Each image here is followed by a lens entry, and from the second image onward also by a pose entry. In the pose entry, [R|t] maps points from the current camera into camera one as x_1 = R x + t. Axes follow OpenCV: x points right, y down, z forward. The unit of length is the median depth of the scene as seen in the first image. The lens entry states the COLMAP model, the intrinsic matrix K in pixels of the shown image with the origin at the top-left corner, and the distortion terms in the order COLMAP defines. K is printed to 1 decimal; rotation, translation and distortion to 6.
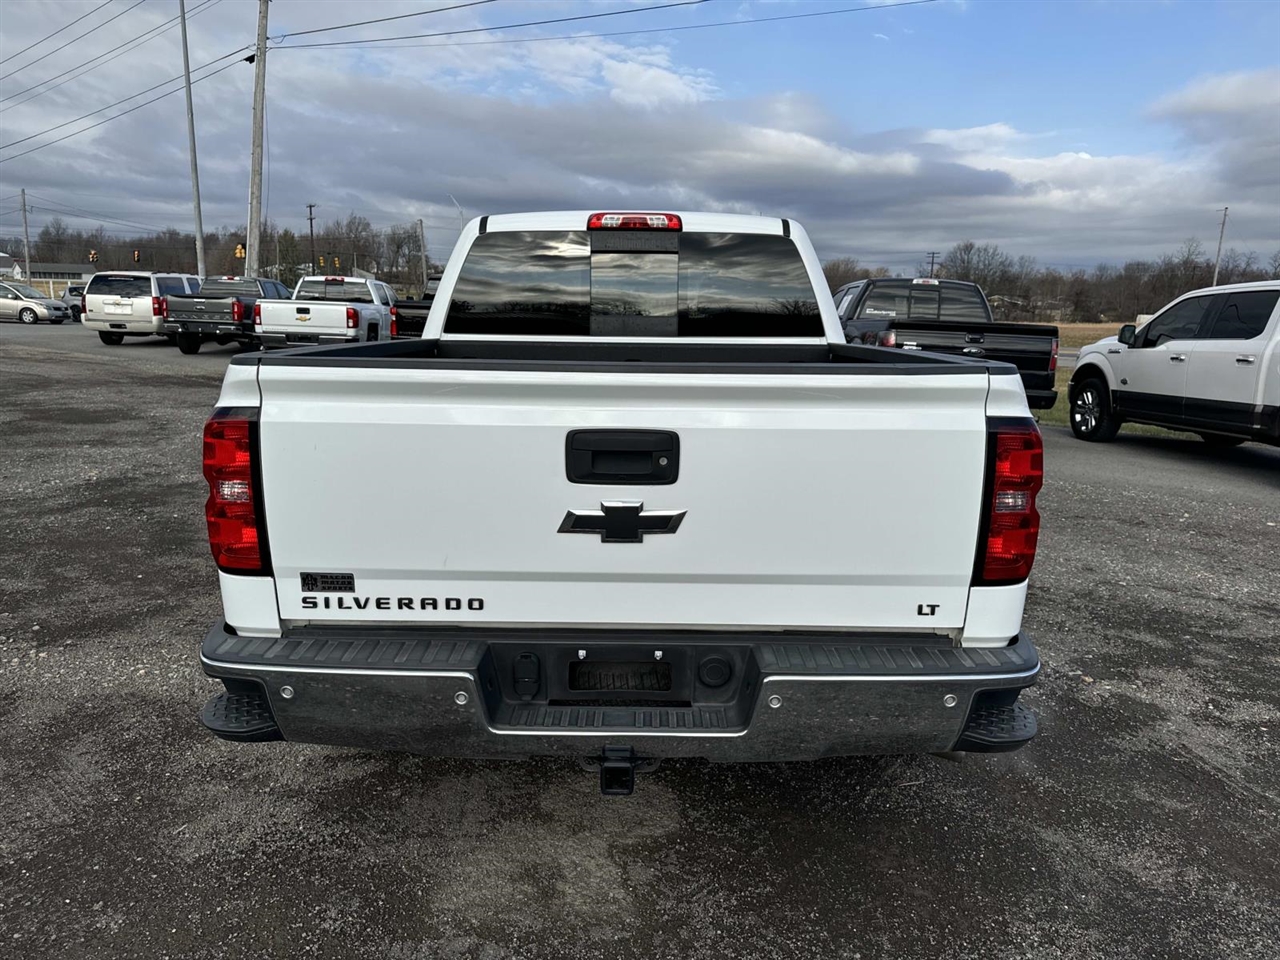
lens RADIAL K [[912.6, 0, 640.0], [0, 912.6, 480.0], [0, 0, 1]] dist [0.064366, -0.075361]
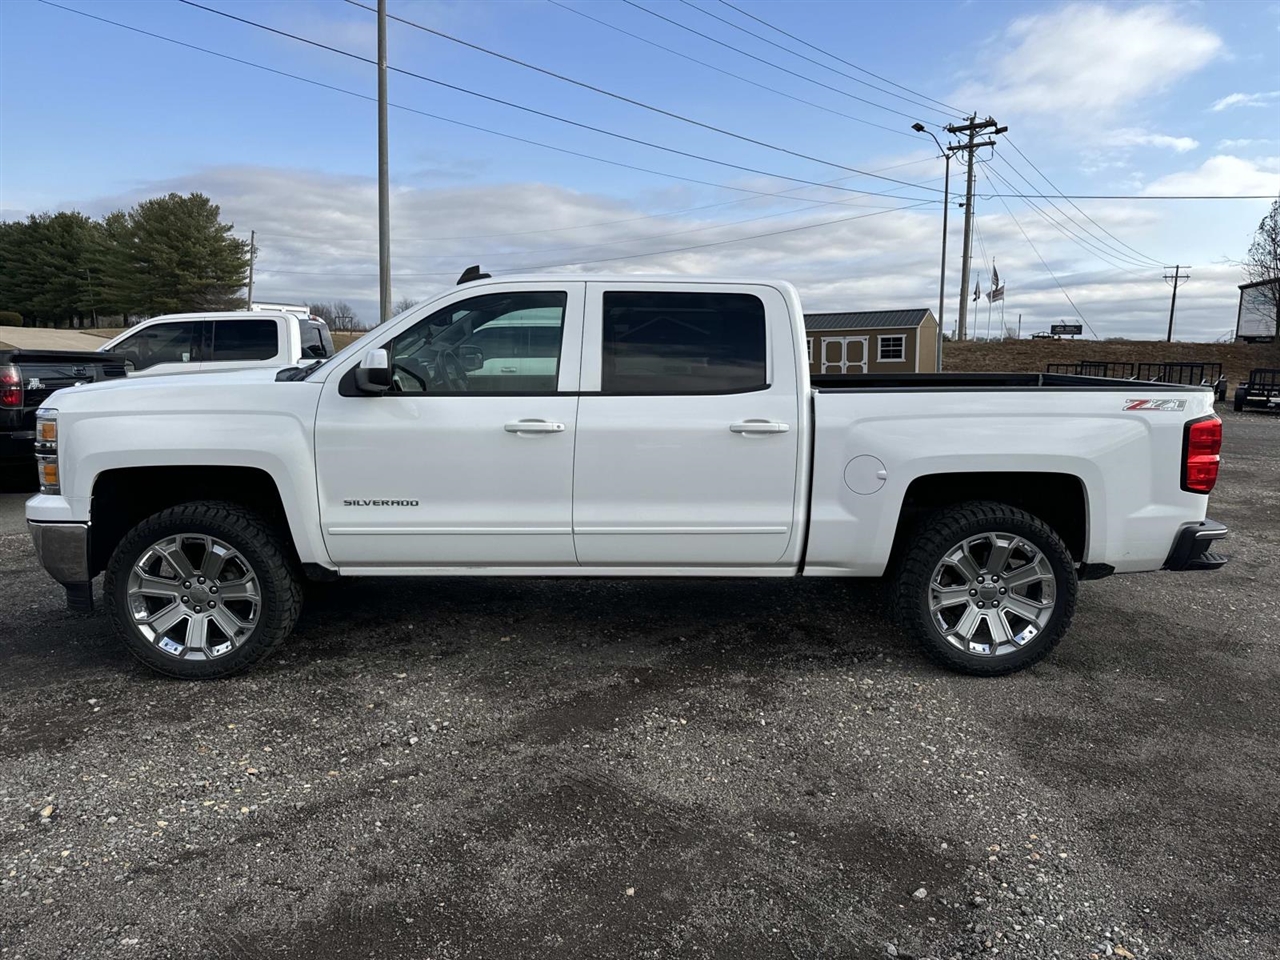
lens RADIAL K [[904.0, 0, 643.3], [0, 904.0, 469.4], [0, 0, 1]] dist [0.075599, -0.069939]
pose [[-0.053195, -0.157654, 0.986061, -3.298430], [0.173006, 0.971071, 0.164591, -0.696464], [-0.983483, 0.179350, -0.024381, 3.136070]]
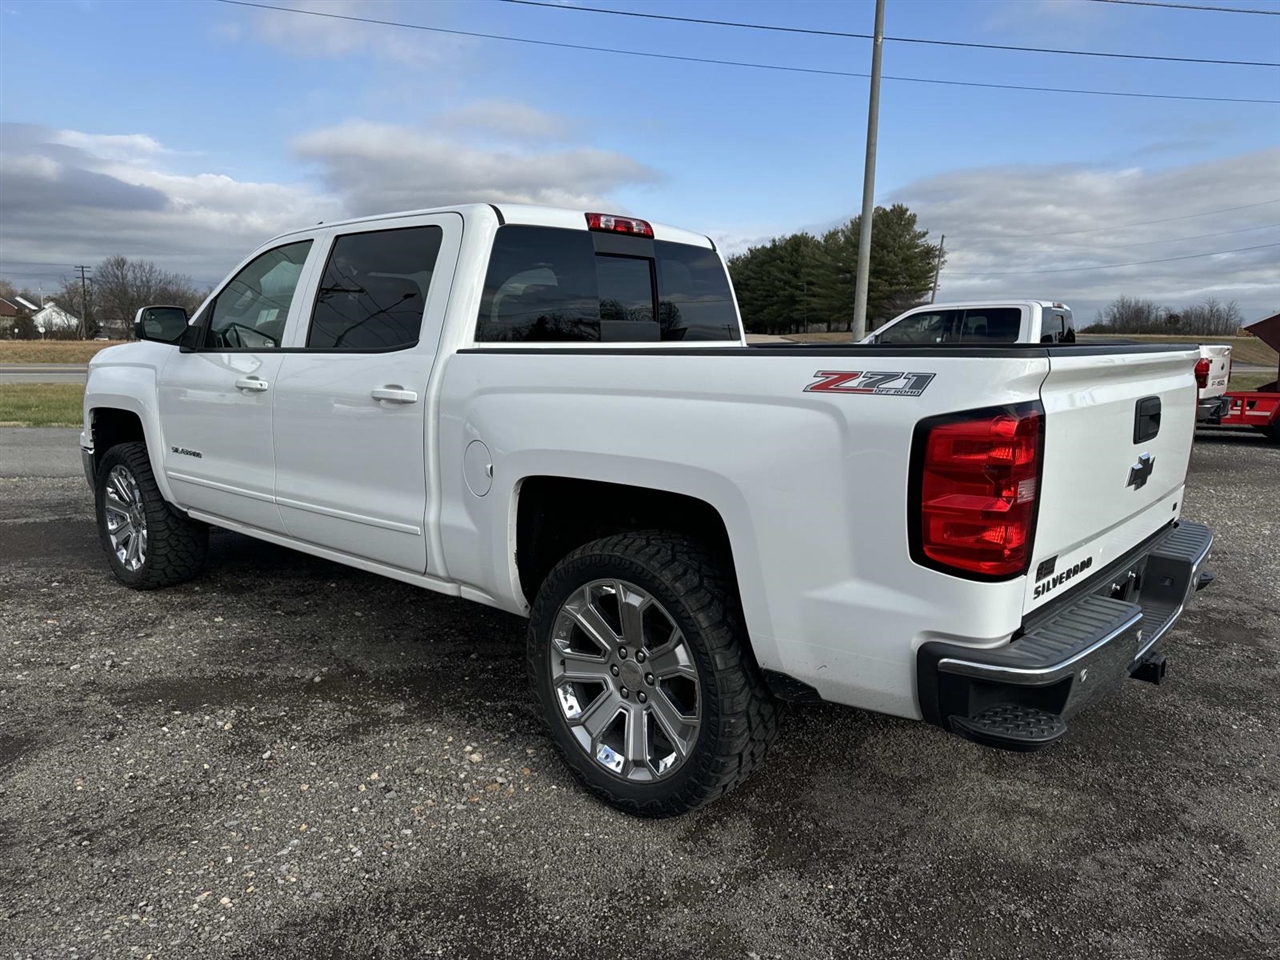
lens RADIAL K [[912.6, 0, 640.0], [0, 912.6, 480.0], [0, 0, 1]] dist [0.064366, -0.075361]
pose [[0.646640, -0.128705, 0.751859, -1.903673], [0.145043, 0.988426, 0.044456, -0.132754], [-0.748878, 0.080304, 0.657824, 0.898970]]
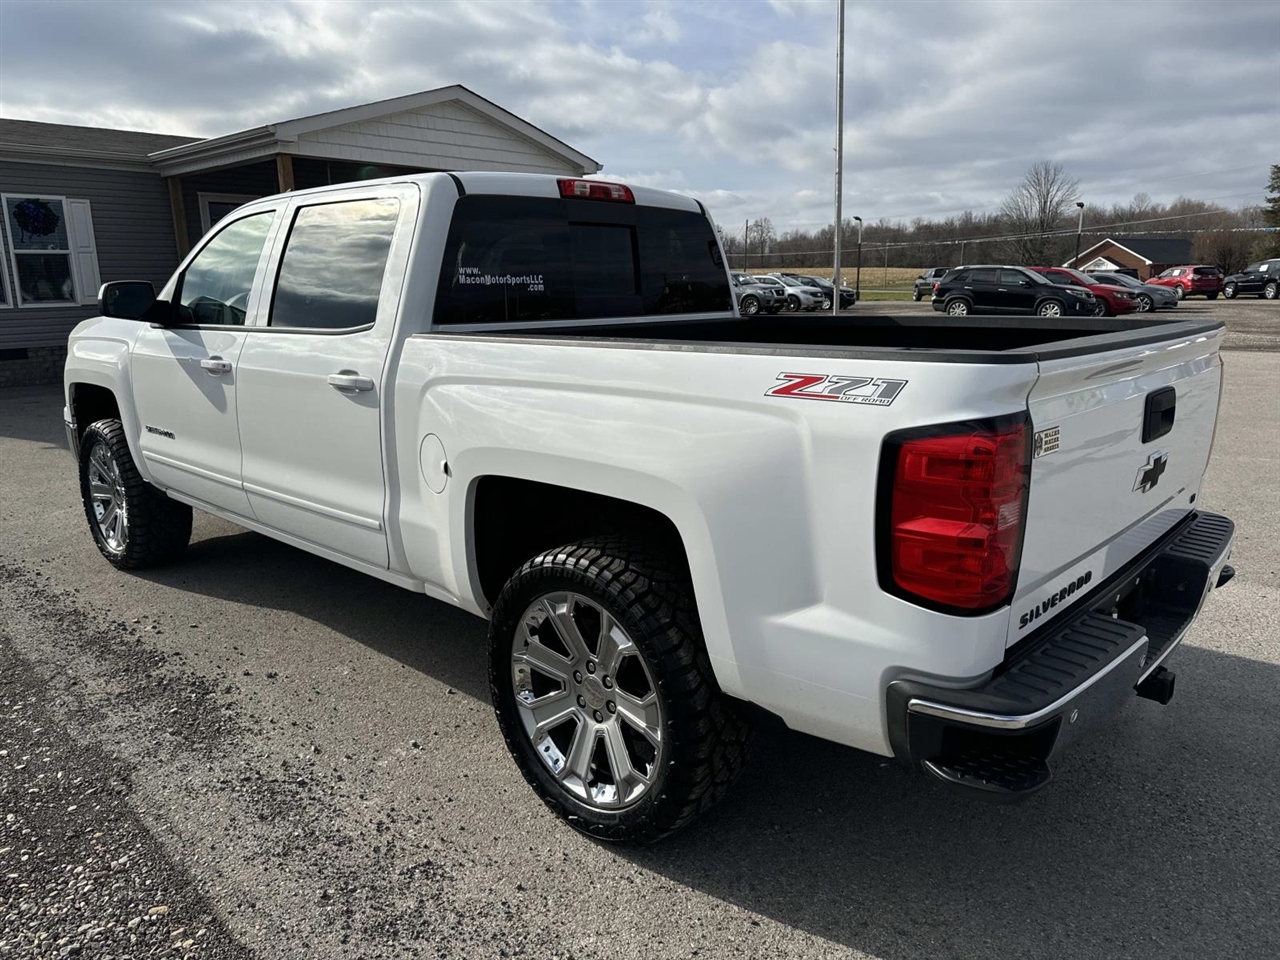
lens RADIAL K [[904.0, 0, 643.3], [0, 904.0, 469.4], [0, 0, 1]] dist [0.075599, -0.069939]
pose [[0.668249, -0.171936, 0.723796, -1.698556], [0.154631, 0.983779, 0.090930, -0.208692], [-0.727690, 0.051157, 0.683996, 0.896571]]
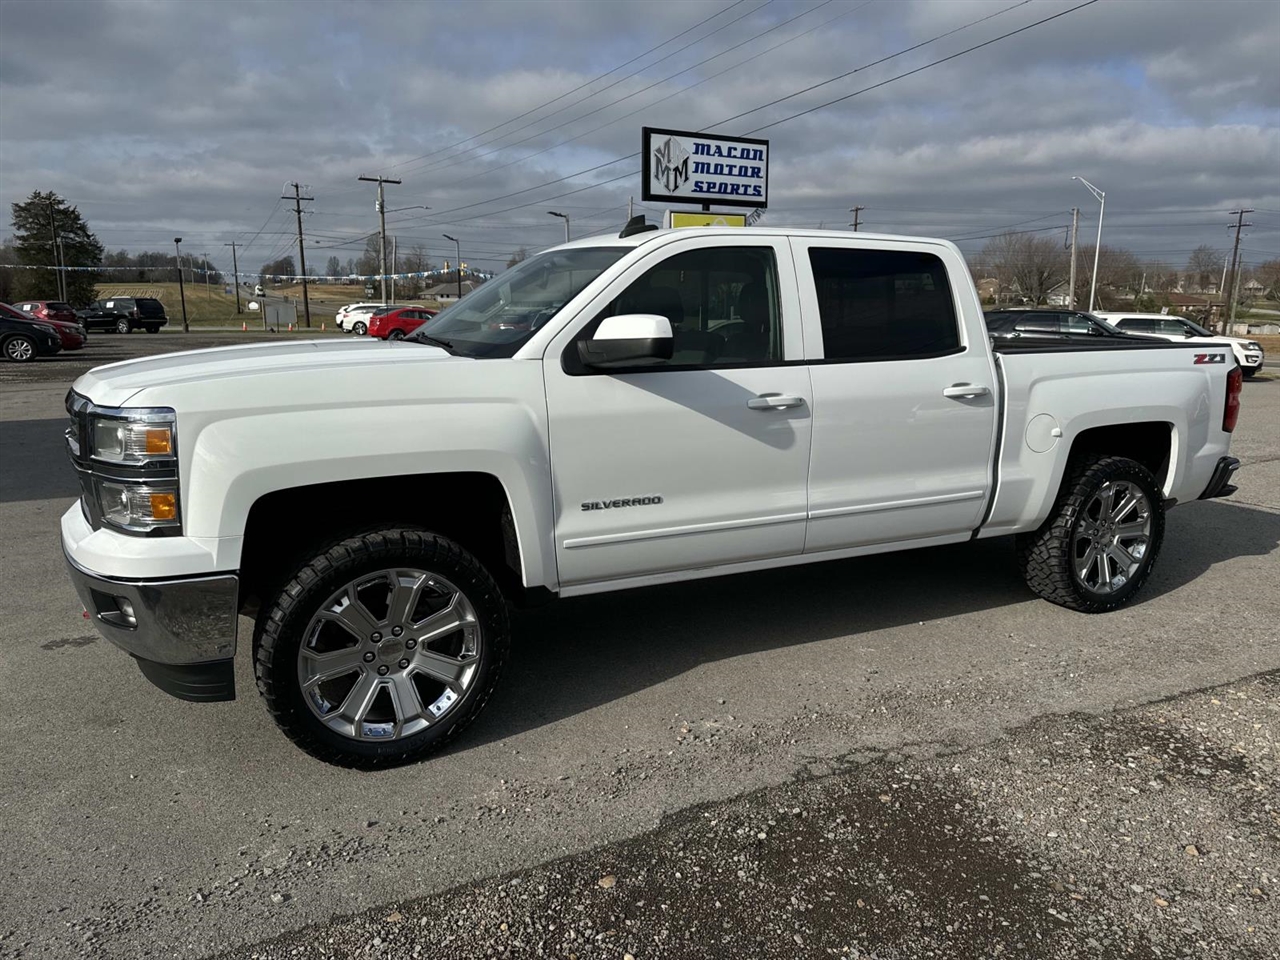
lens RADIAL K [[912.6, 0, 640.0], [0, 912.6, 480.0], [0, 0, 1]] dist [0.064366, -0.075361]
pose [[-0.474957, -0.175579, 0.862315, -2.547226], [0.149067, 0.949681, 0.275473, -0.946648], [-0.867292, 0.259380, -0.424885, 4.726826]]
